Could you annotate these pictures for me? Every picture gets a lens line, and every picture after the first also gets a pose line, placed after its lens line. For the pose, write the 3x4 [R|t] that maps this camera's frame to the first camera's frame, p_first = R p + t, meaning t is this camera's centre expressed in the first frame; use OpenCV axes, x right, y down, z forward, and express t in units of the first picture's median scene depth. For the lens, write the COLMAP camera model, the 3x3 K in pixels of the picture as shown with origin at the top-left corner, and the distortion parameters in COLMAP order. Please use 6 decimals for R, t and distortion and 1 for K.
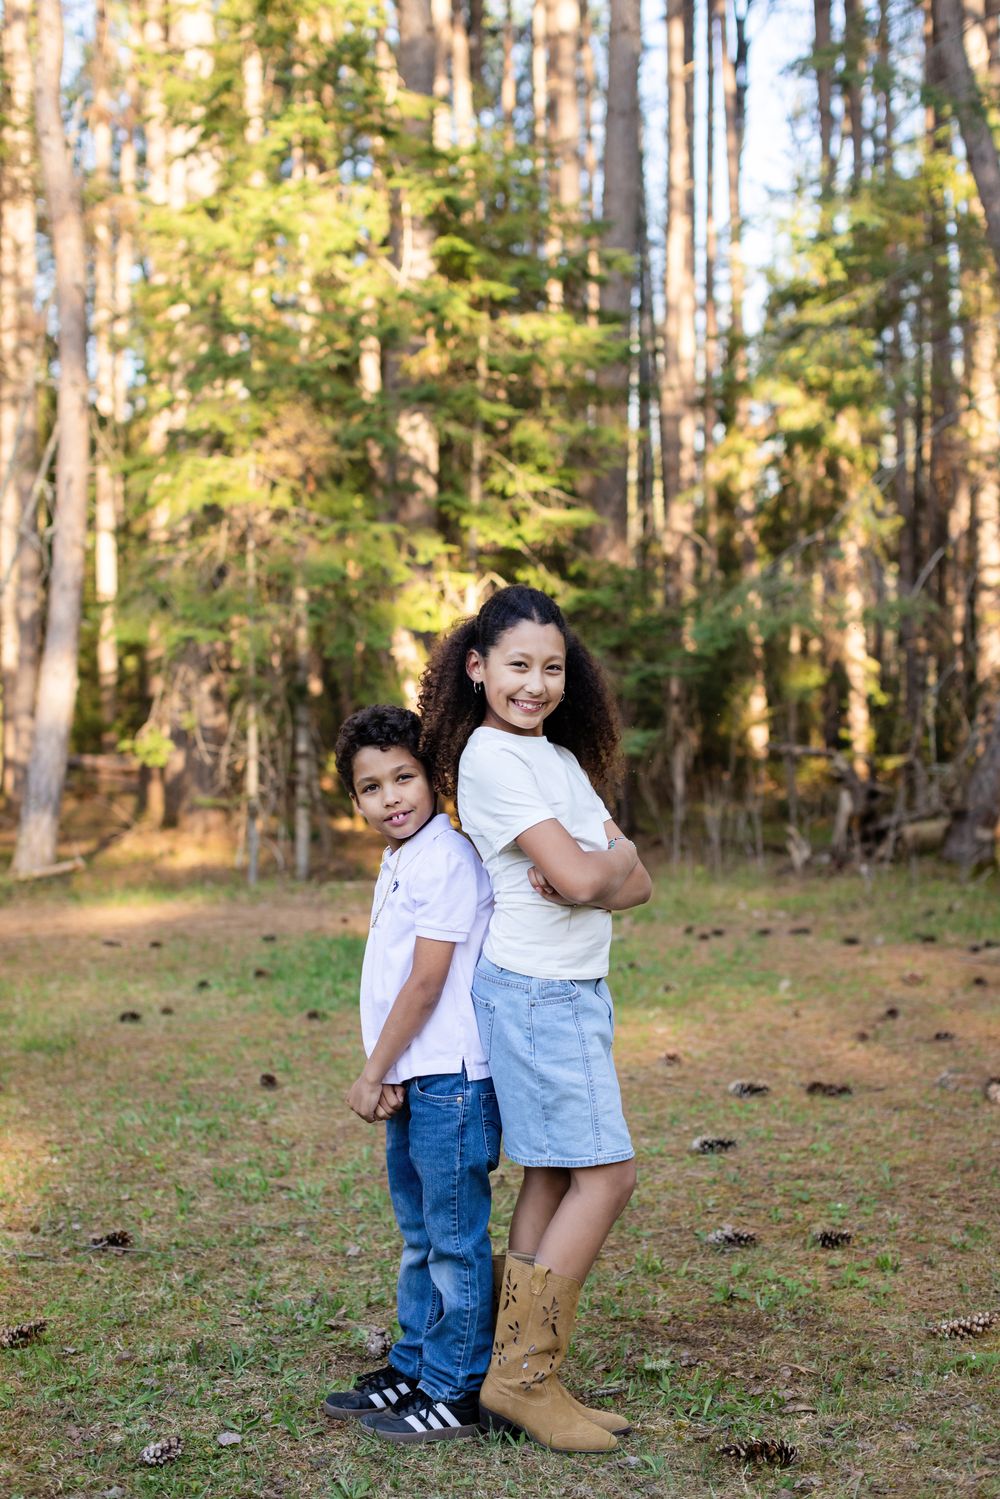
lens RADIAL K [[2233.2, 0, 500.8], [0, 2233.2, 720.0], [0, 0, 1]] dist [-0.151766, 0.191137]
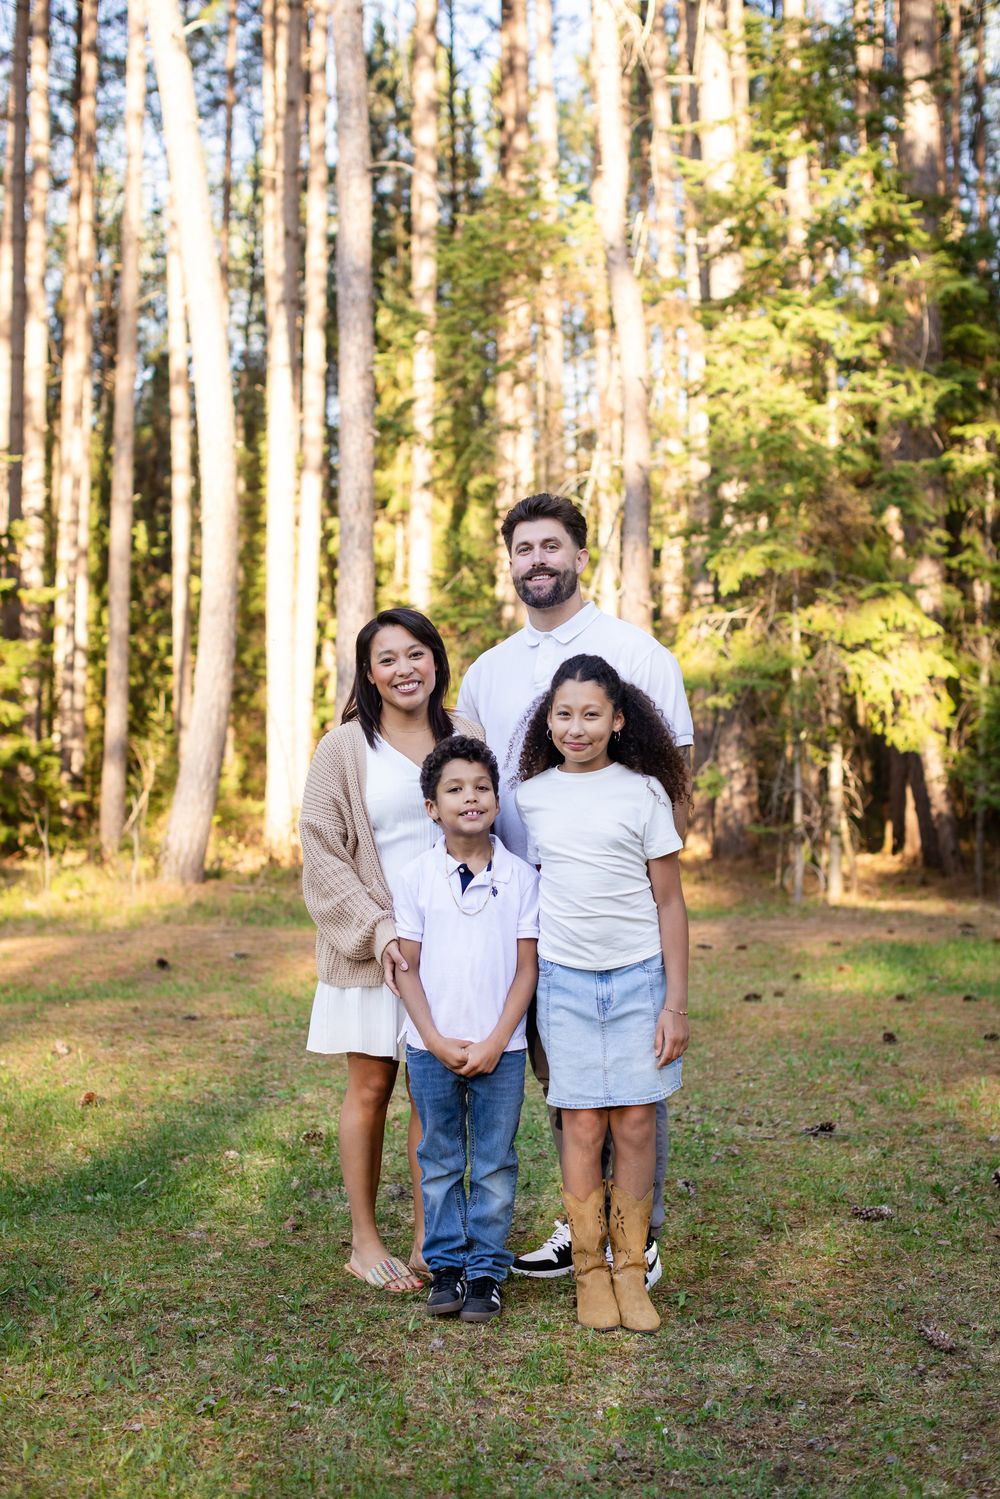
lens RADIAL K [[2305.6, 0, 492.8], [0, 2305.6, 752.5], [0, 0, 1]] dist [-0.163759, 0.193007]
pose [[0.980667, -0.005779, -0.195600, -0.054947], [0.005569, 0.999983, -0.001623, -0.002540], [0.195606, 0.000503, 0.980682, -0.281894]]
